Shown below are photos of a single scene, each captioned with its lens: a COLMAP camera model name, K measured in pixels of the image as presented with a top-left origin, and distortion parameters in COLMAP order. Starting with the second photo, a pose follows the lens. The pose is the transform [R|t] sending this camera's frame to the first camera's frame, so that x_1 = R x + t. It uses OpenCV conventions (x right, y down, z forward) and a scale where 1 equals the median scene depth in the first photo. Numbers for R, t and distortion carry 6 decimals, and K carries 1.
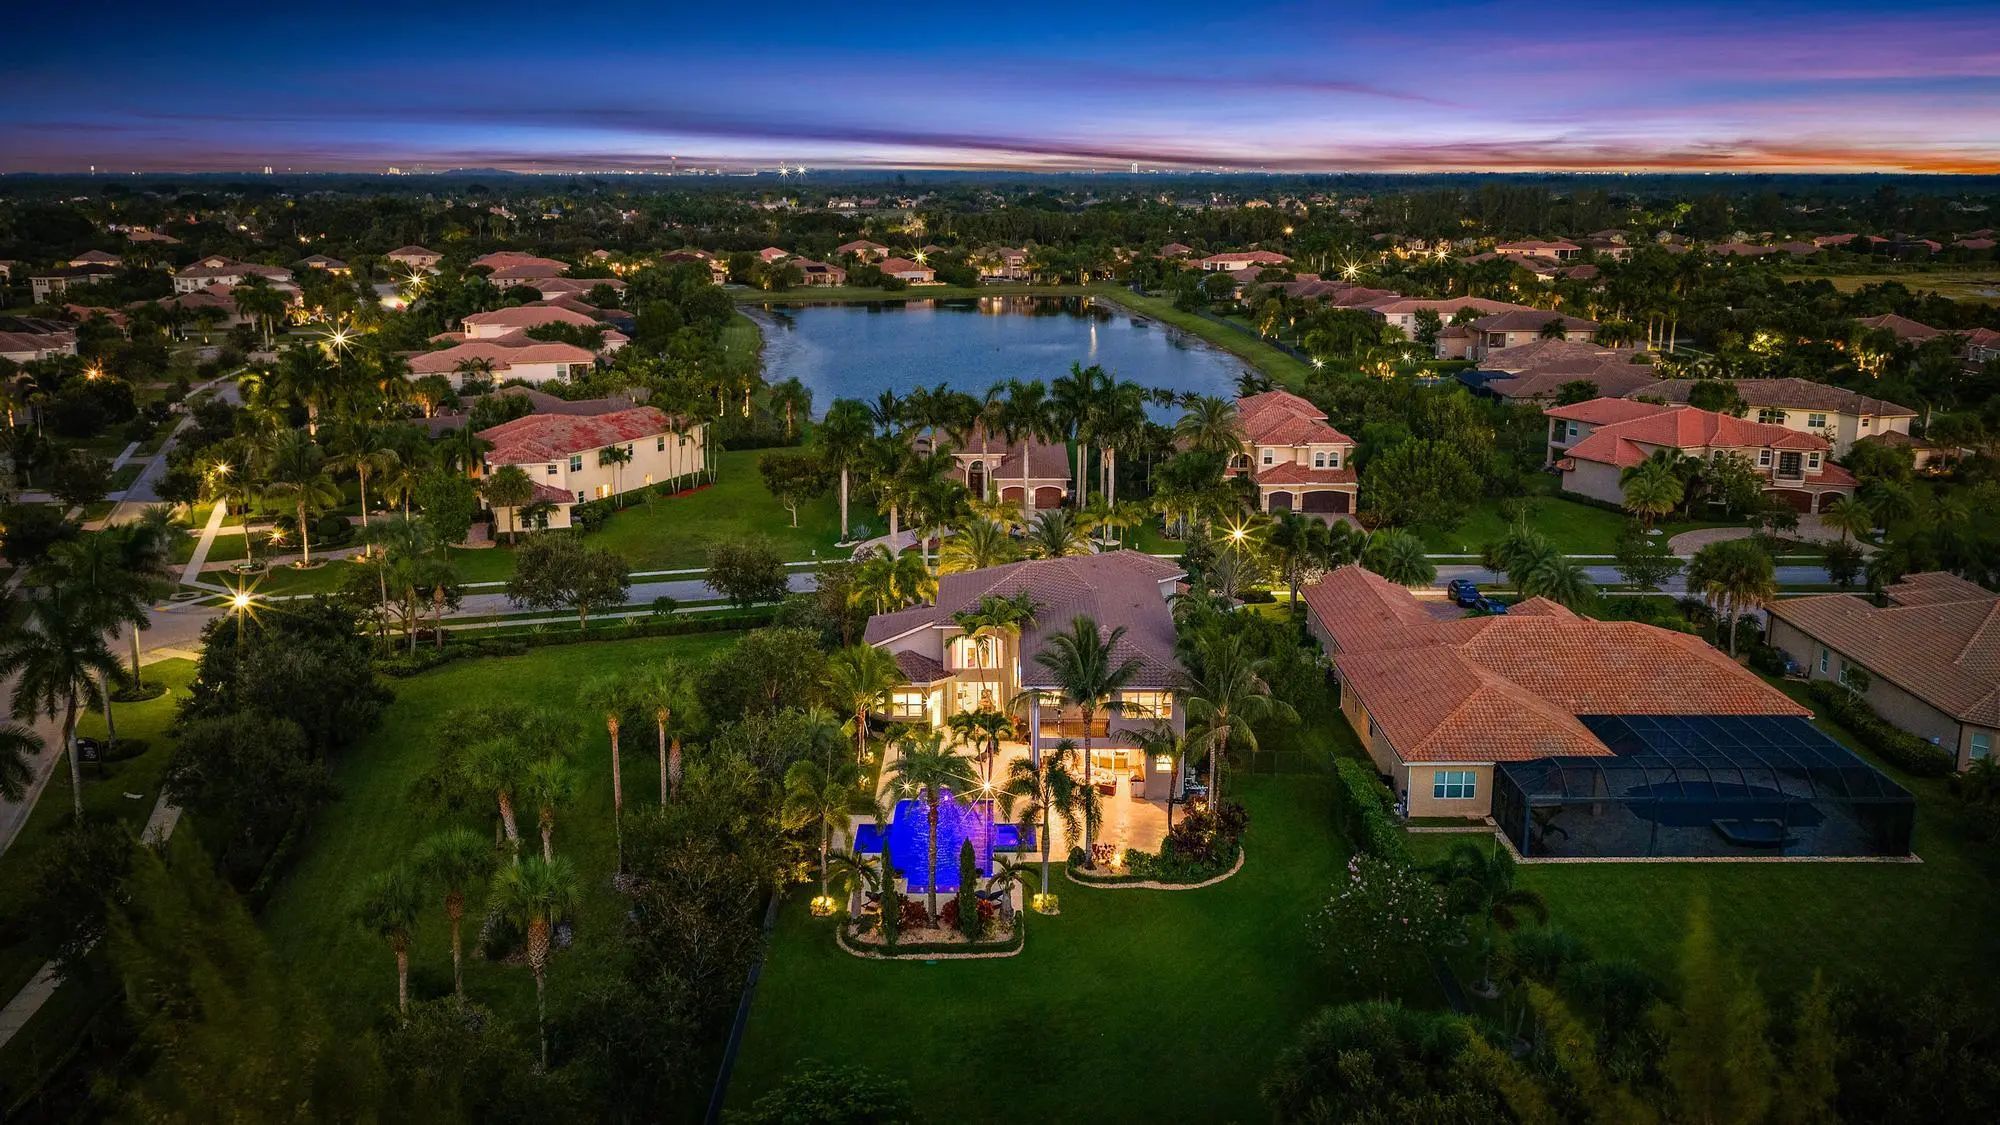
lens RADIAL K [[1654.4, 0, 1000.0], [0, 1654.4, 562.5], [0, 0, 1]] dist [0.020967, -0.035658]
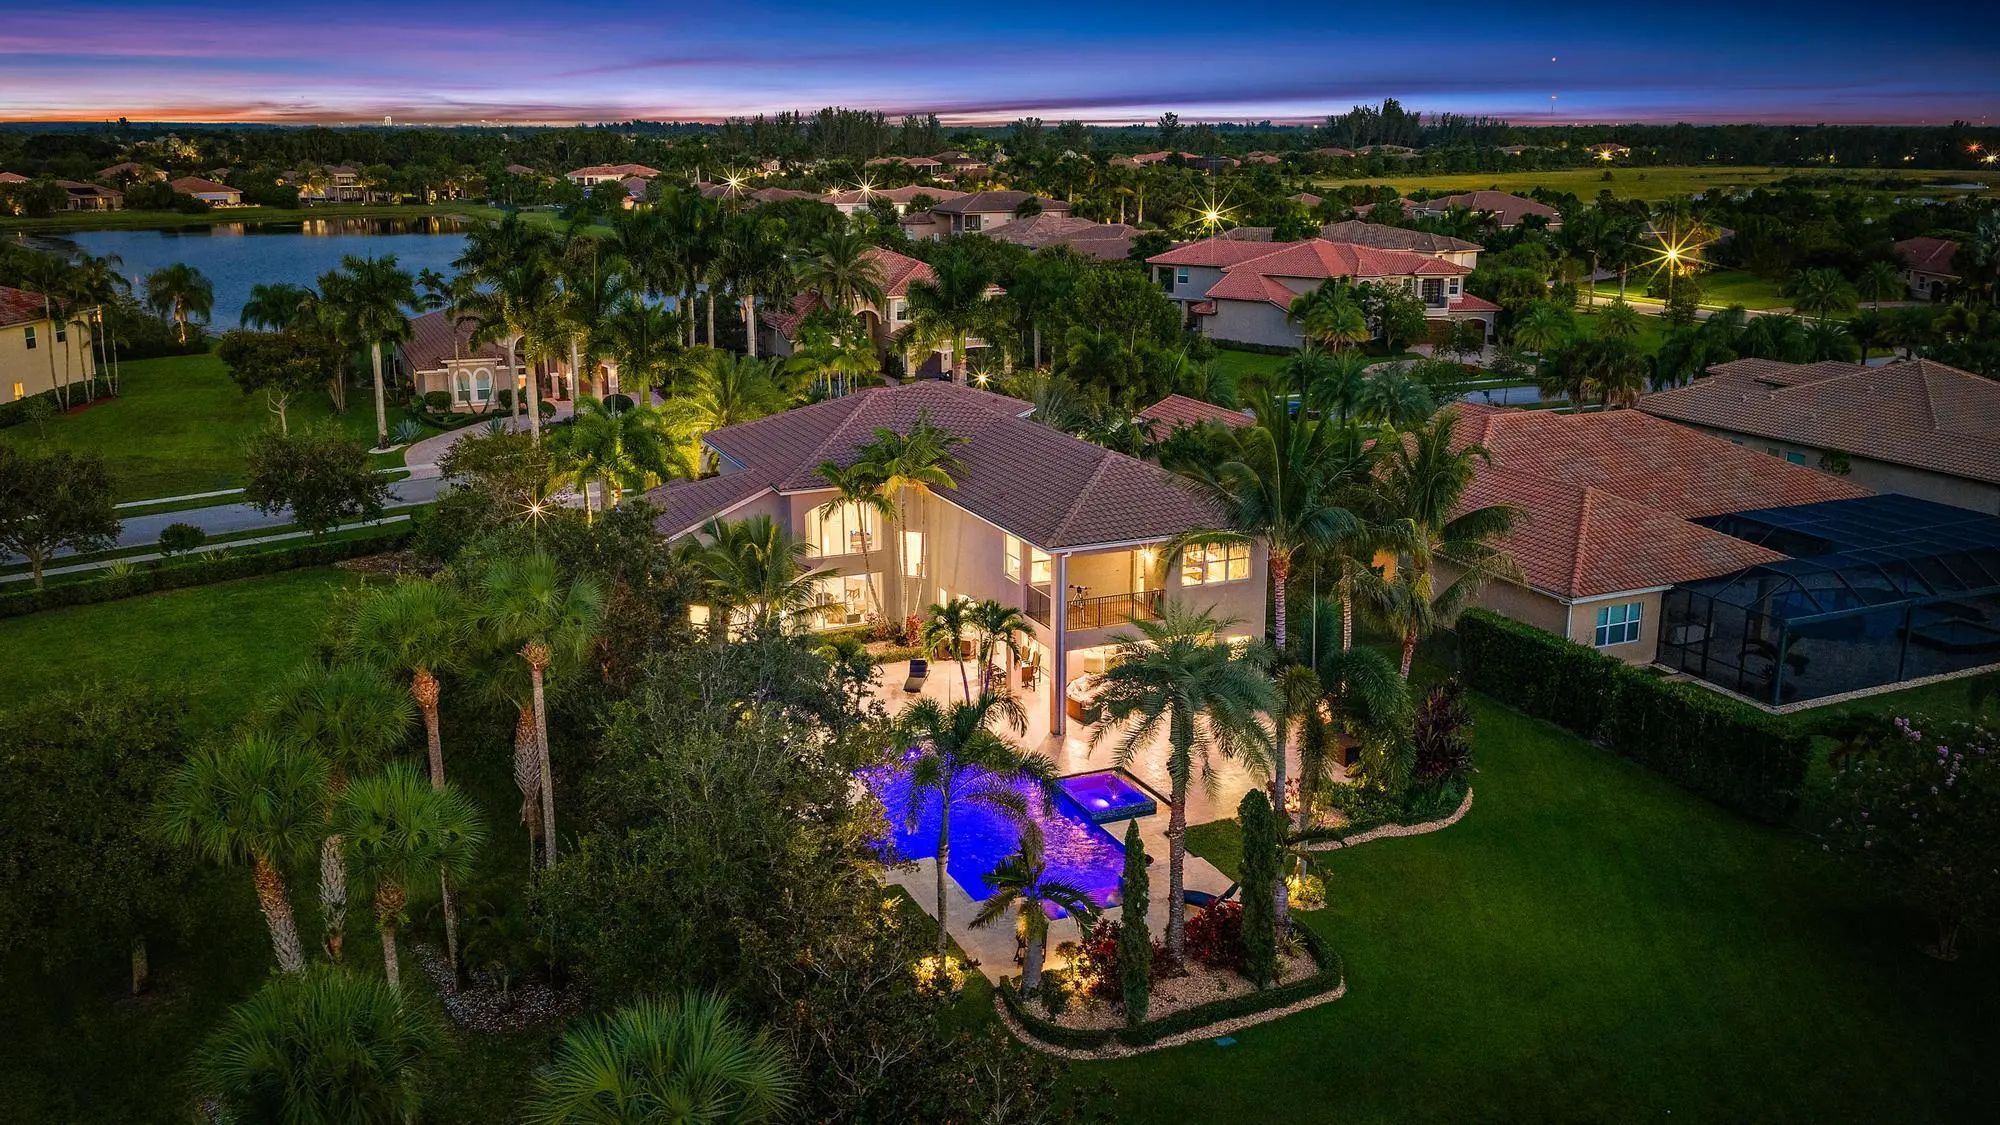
lens RADIAL K [[1654.4, 0, 1000.0], [0, 1654.4, 562.5], [0, 0, 1]] dist [0.020967, -0.035658]
pose [[0.912295, -0.103936, 0.396124, -0.135239], [0.093738, 0.994576, 0.045076, 0.028178], [-0.398661, -0.003991, 0.917090, 0.251514]]
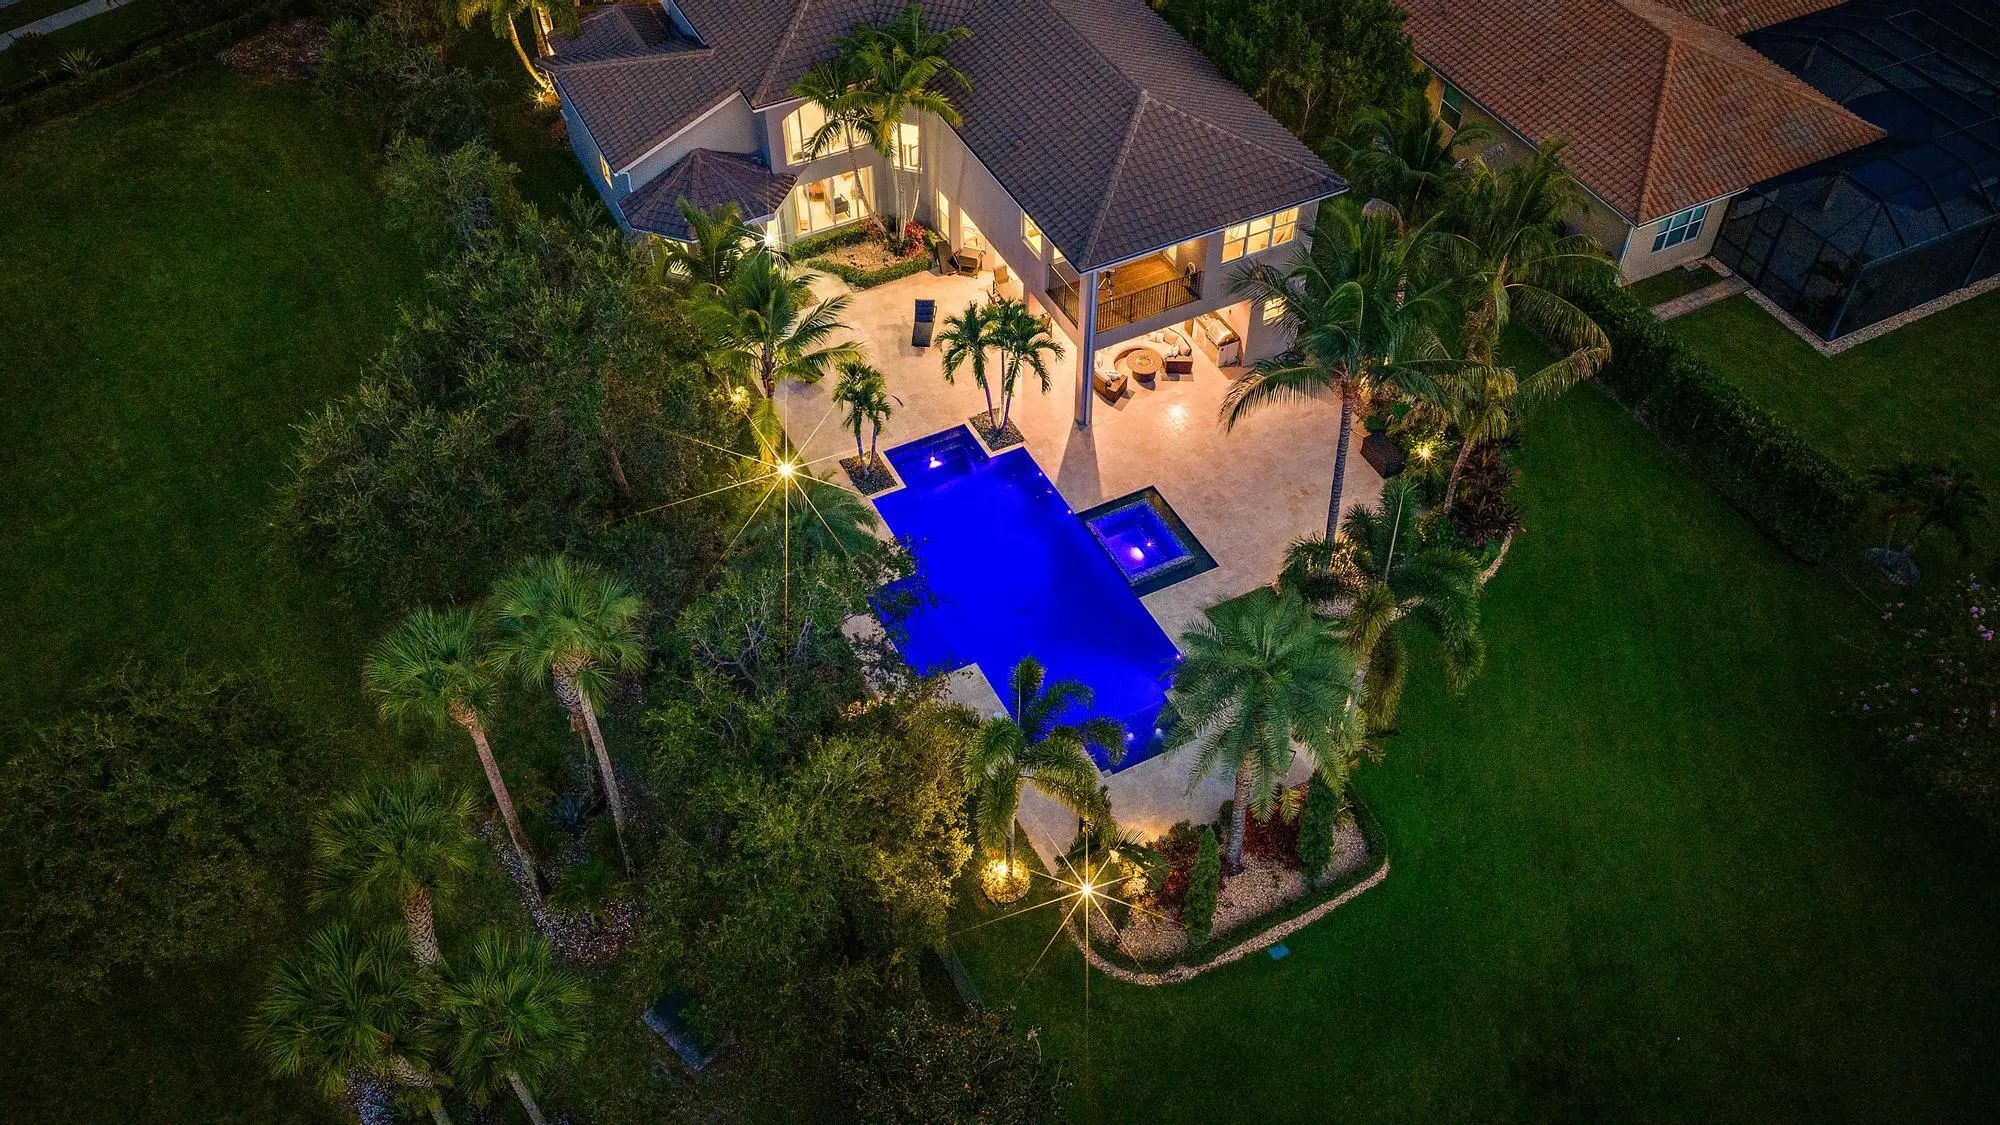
lens RADIAL K [[1654.4, 0, 1000.0], [0, 1654.4, 562.5], [0, 0, 1]] dist [0.020967, -0.035658]
pose [[0.888726, -0.334793, 0.313176, -0.117042], [0.102135, 0.810563, 0.576676, -0.090091], [-0.446917, -0.480521, 0.754563, 0.311325]]
